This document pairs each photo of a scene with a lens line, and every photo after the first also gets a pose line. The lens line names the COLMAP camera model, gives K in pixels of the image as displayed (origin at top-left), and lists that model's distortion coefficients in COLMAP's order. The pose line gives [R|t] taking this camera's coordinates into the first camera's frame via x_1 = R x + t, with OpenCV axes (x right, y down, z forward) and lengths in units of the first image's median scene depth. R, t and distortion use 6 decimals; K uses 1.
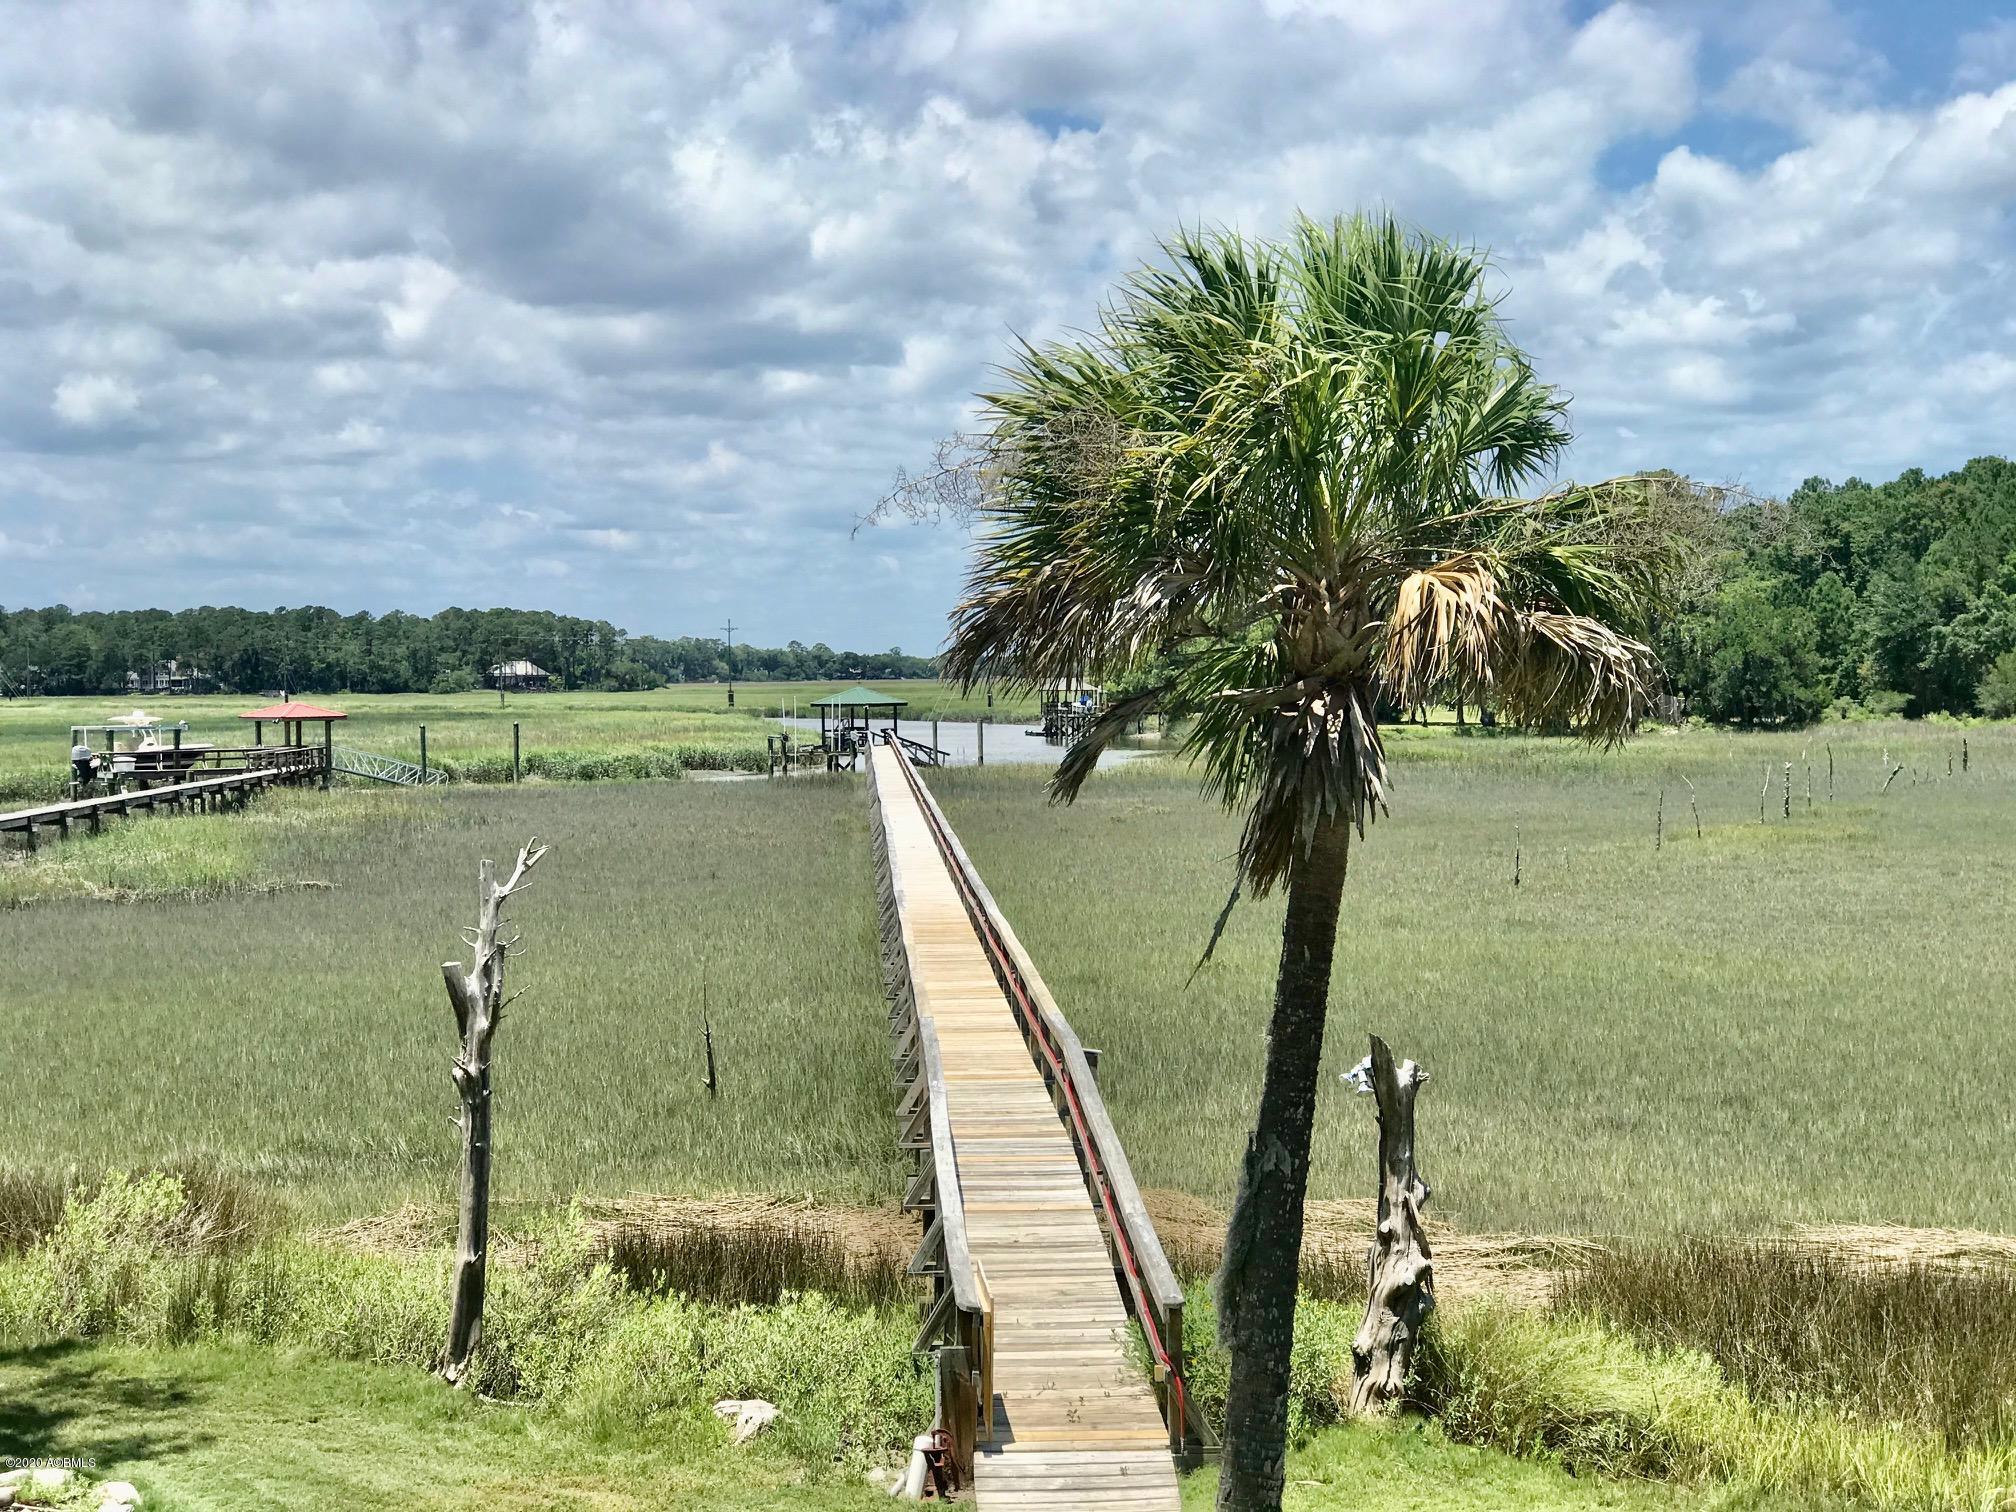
lens RADIAL K [[3497.7, 0, 1008.0], [0, 3497.7, 756.0], [0, 0, 1]] dist [0.071862, 0.165950]
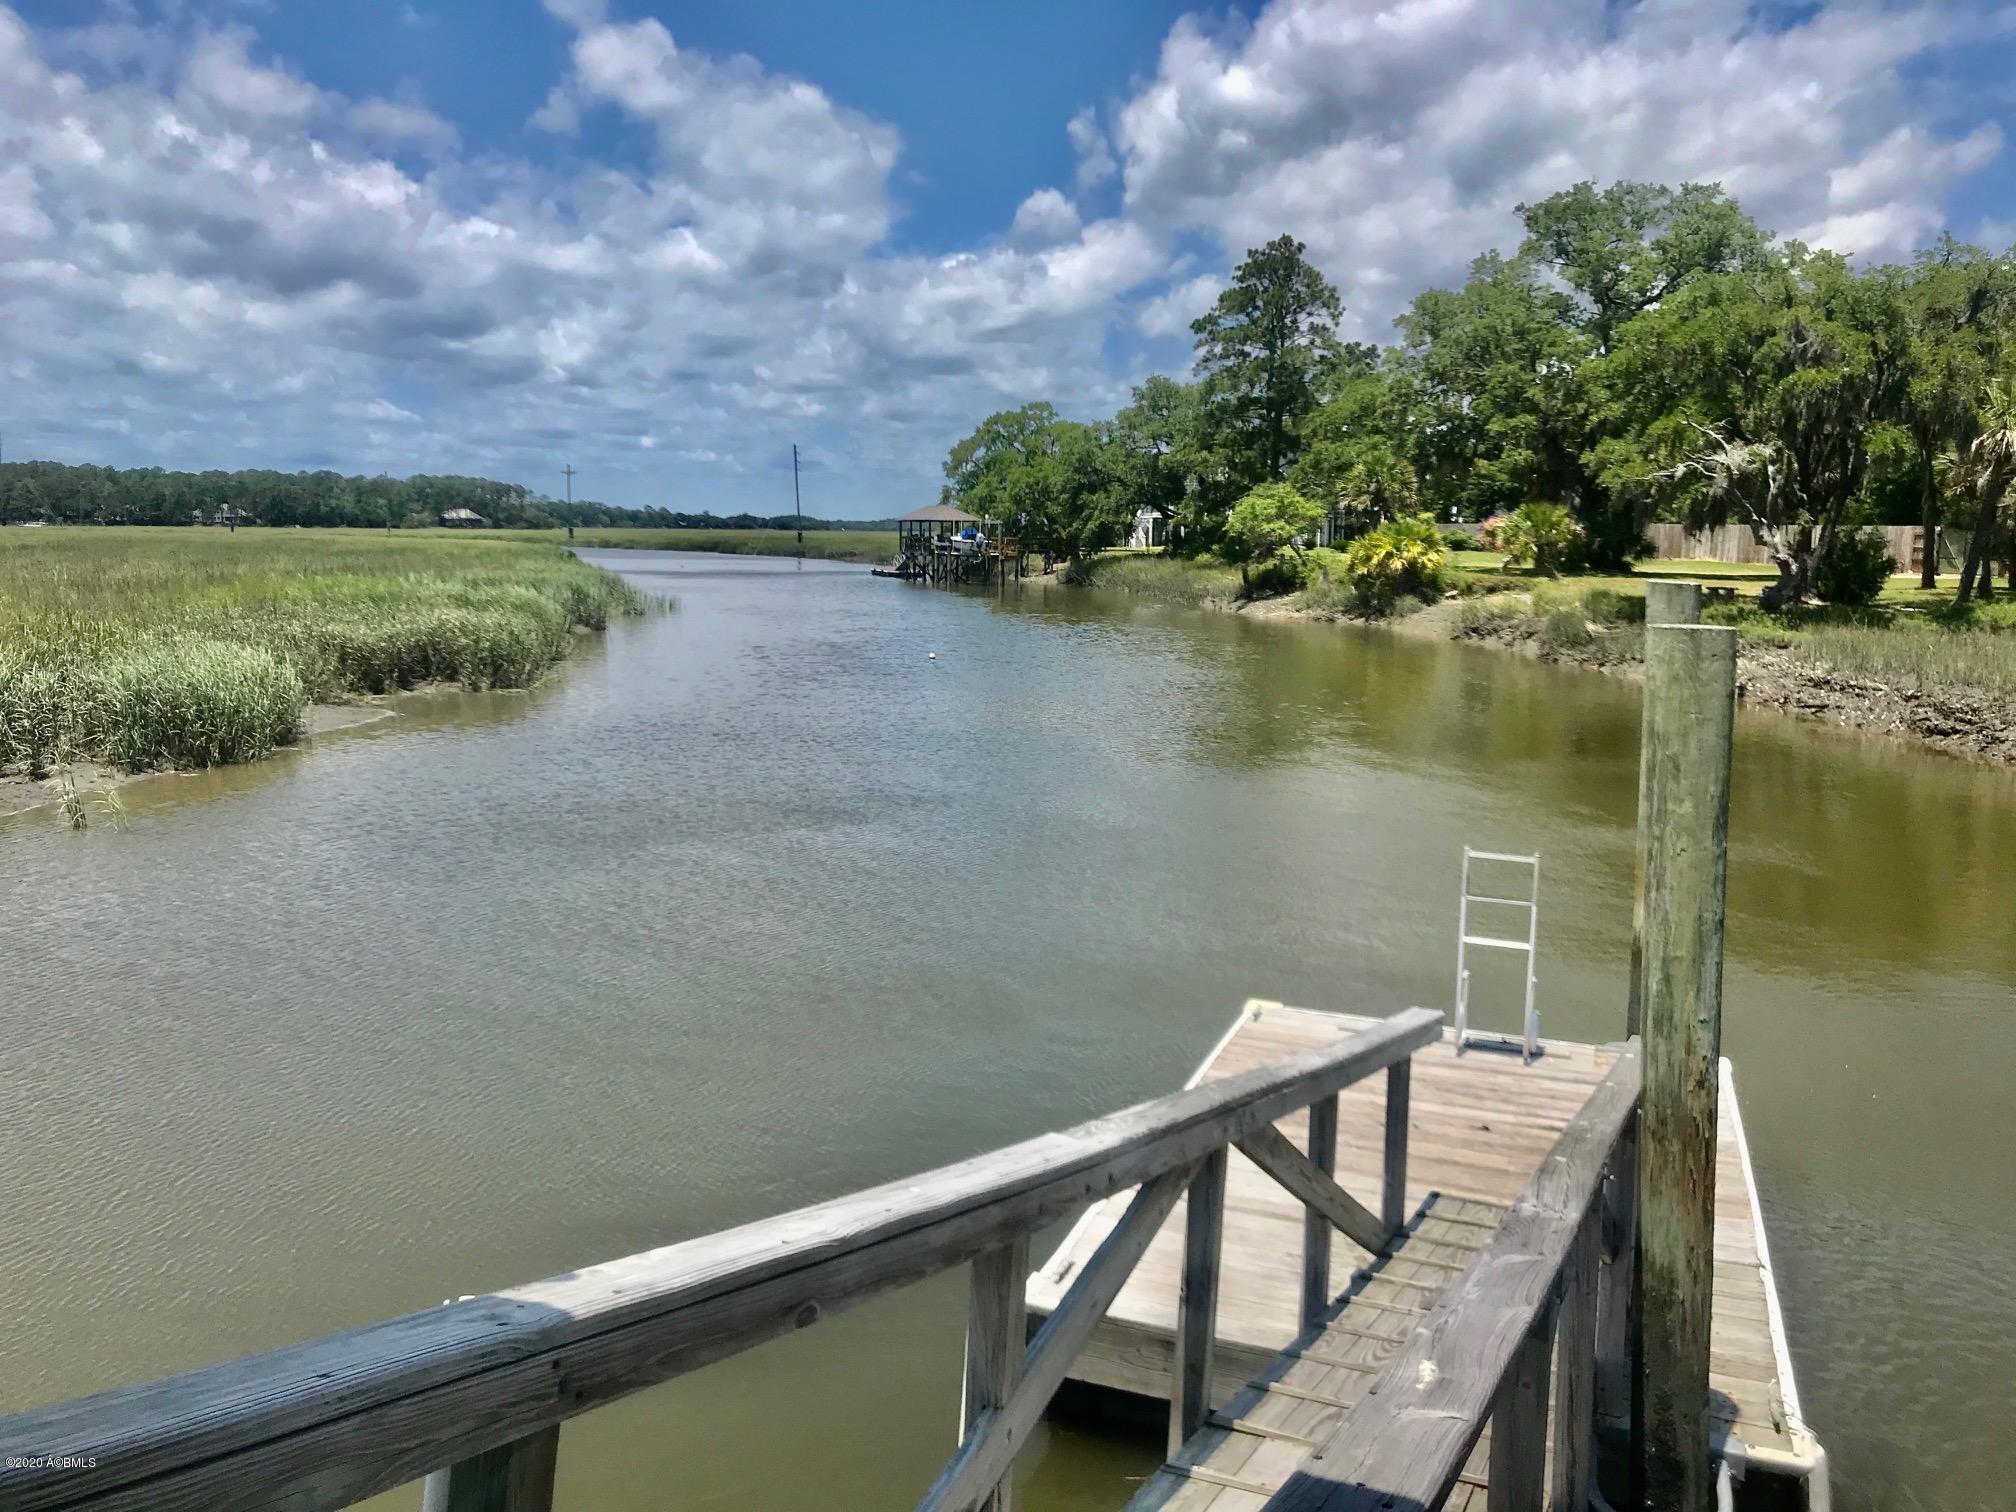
lens RADIAL K [[1607.2, 0, 1008.0], [0, 1607.2, 756.0], [0, 0, 1]] dist [-0.123034, 0.098836]
pose [[0.987794, 0.007372, 0.155591, -0.009743], [-0.025012, 0.993424, 0.111725, -0.002964], [-0.153744, -0.114253, 0.981483, 0.270139]]
